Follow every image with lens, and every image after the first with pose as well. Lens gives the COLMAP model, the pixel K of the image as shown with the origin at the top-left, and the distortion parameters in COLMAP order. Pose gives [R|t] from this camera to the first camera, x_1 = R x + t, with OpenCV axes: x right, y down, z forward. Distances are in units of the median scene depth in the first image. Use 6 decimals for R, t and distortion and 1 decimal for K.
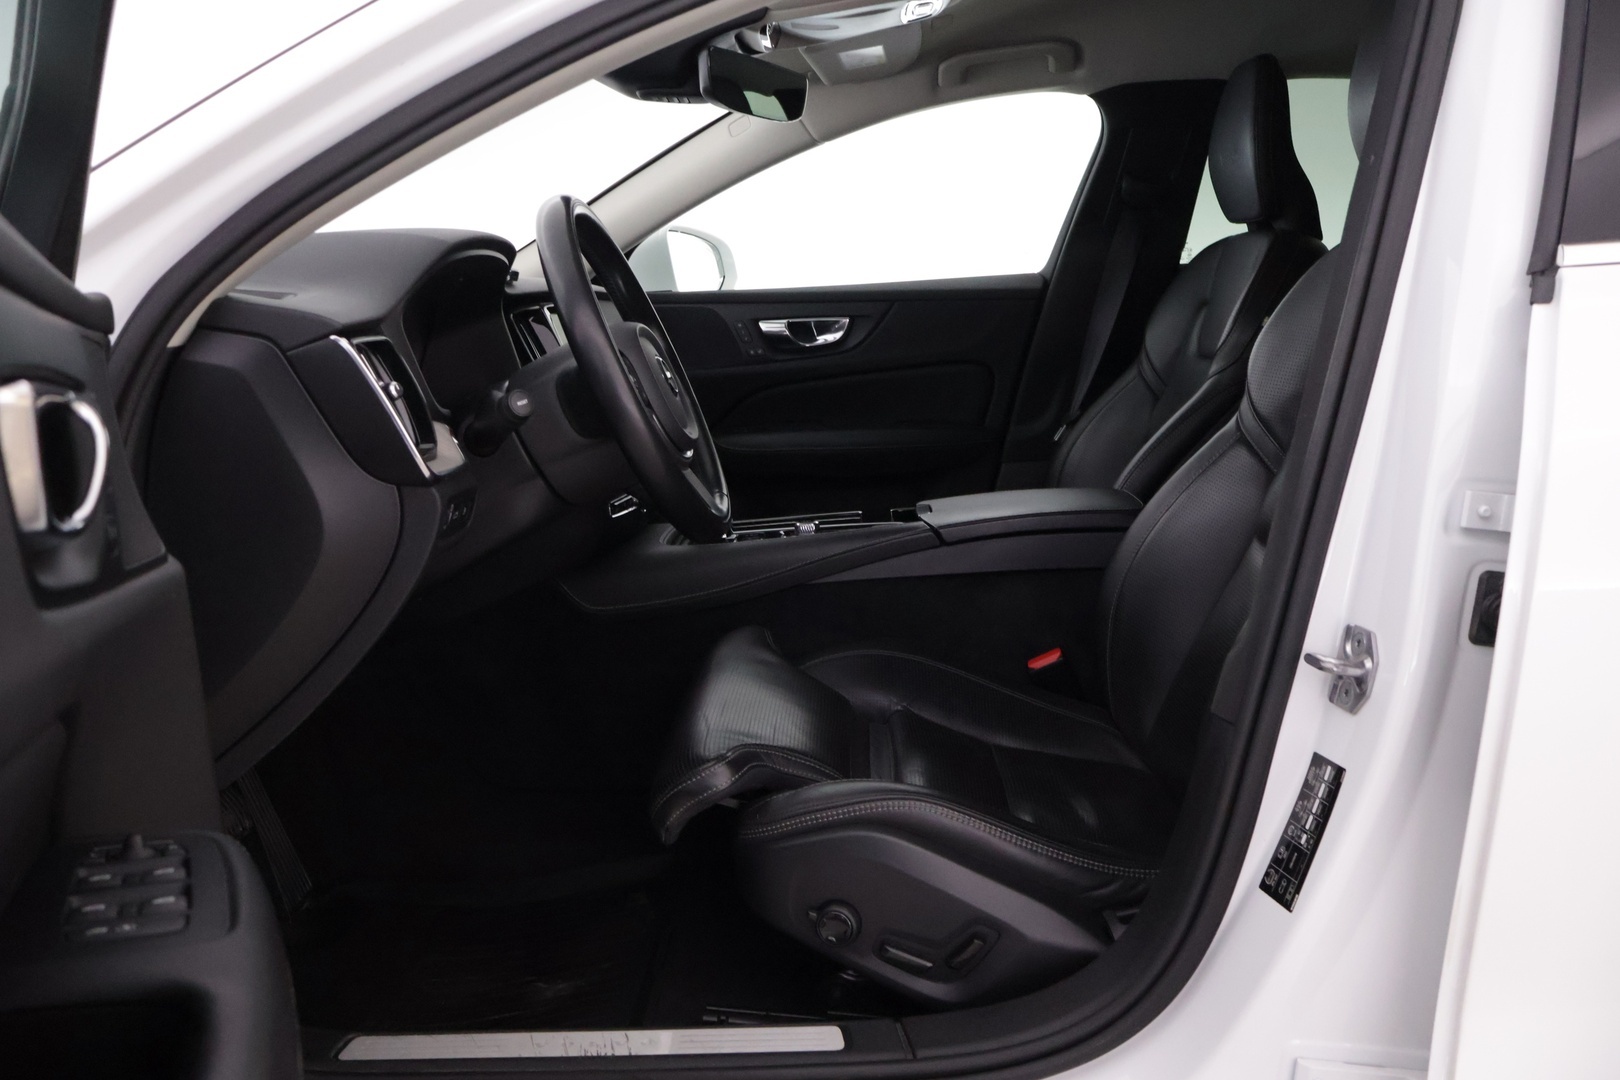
lens RADIAL K [[1338.6, 0, 810.0], [0, 1338.6, 540.0], [0, 0, 1]] dist [0.006207, 0.004137]
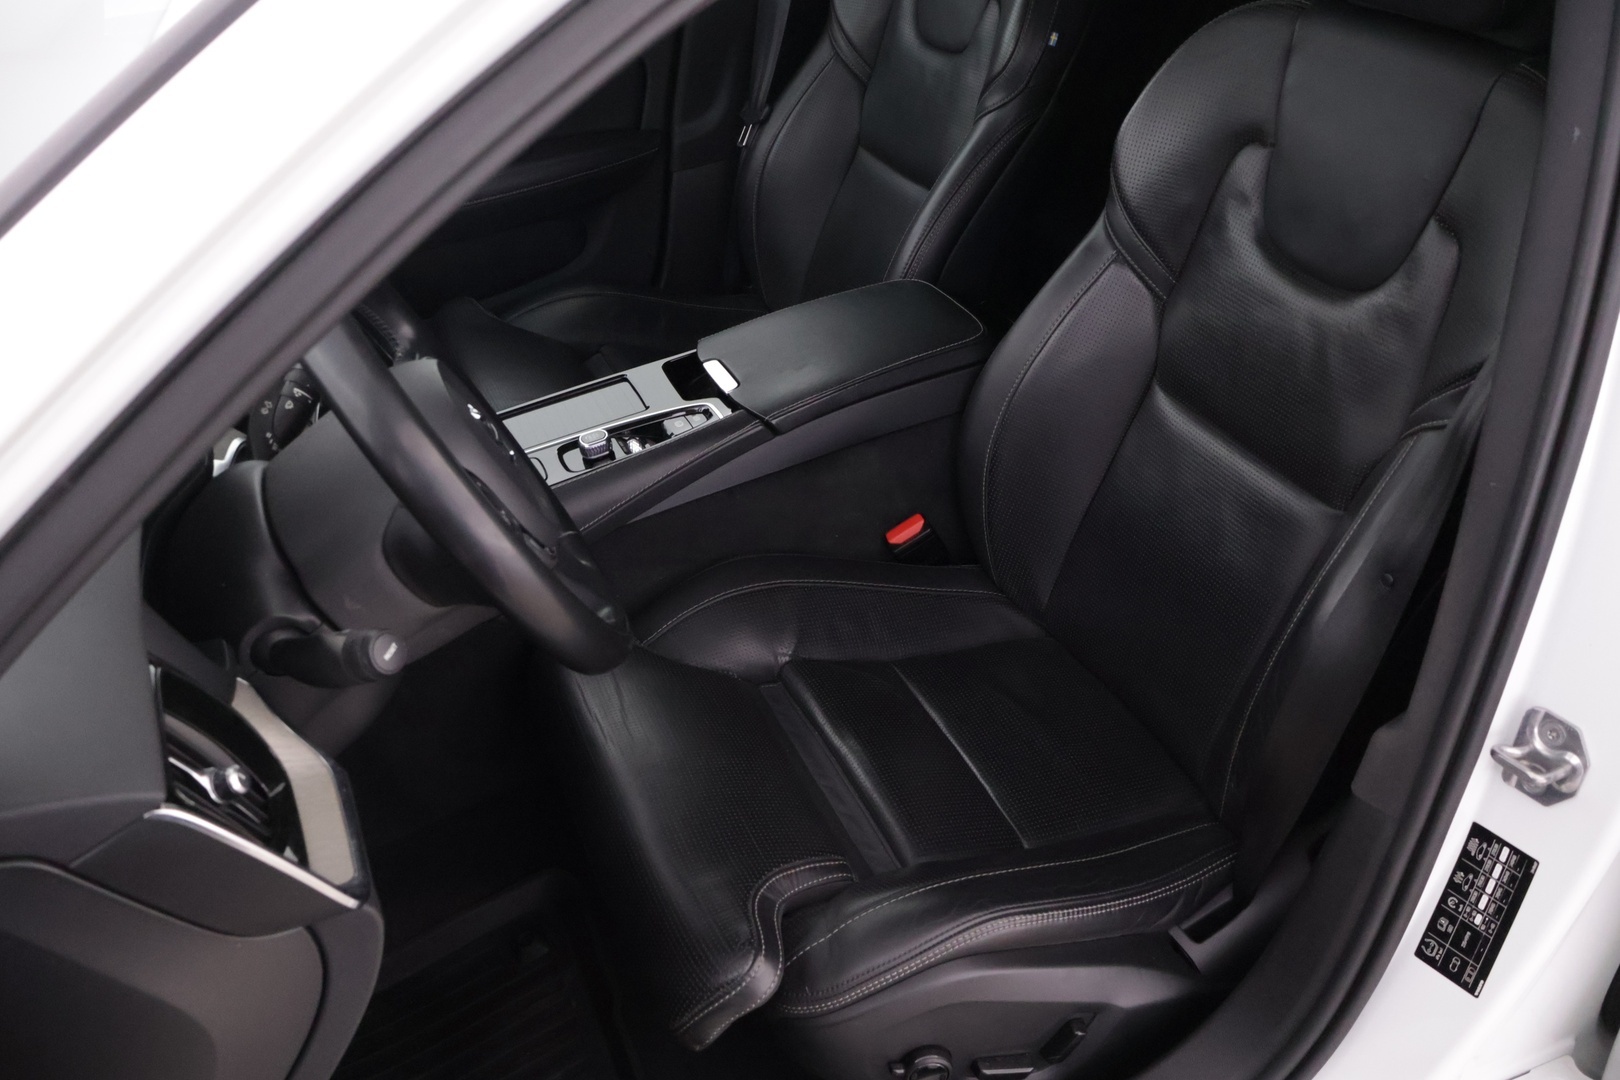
lens RADIAL K [[1338.6, 0, 810.0], [0, 1338.6, 540.0], [0, 0, 1]] dist [0.006207, 0.004137]
pose [[0.900551, -0.287553, 0.326071, -0.229688], [0.134692, 0.897652, 0.419619, -0.388346], [-0.413360, -0.333969, 0.847112, 0.414642]]
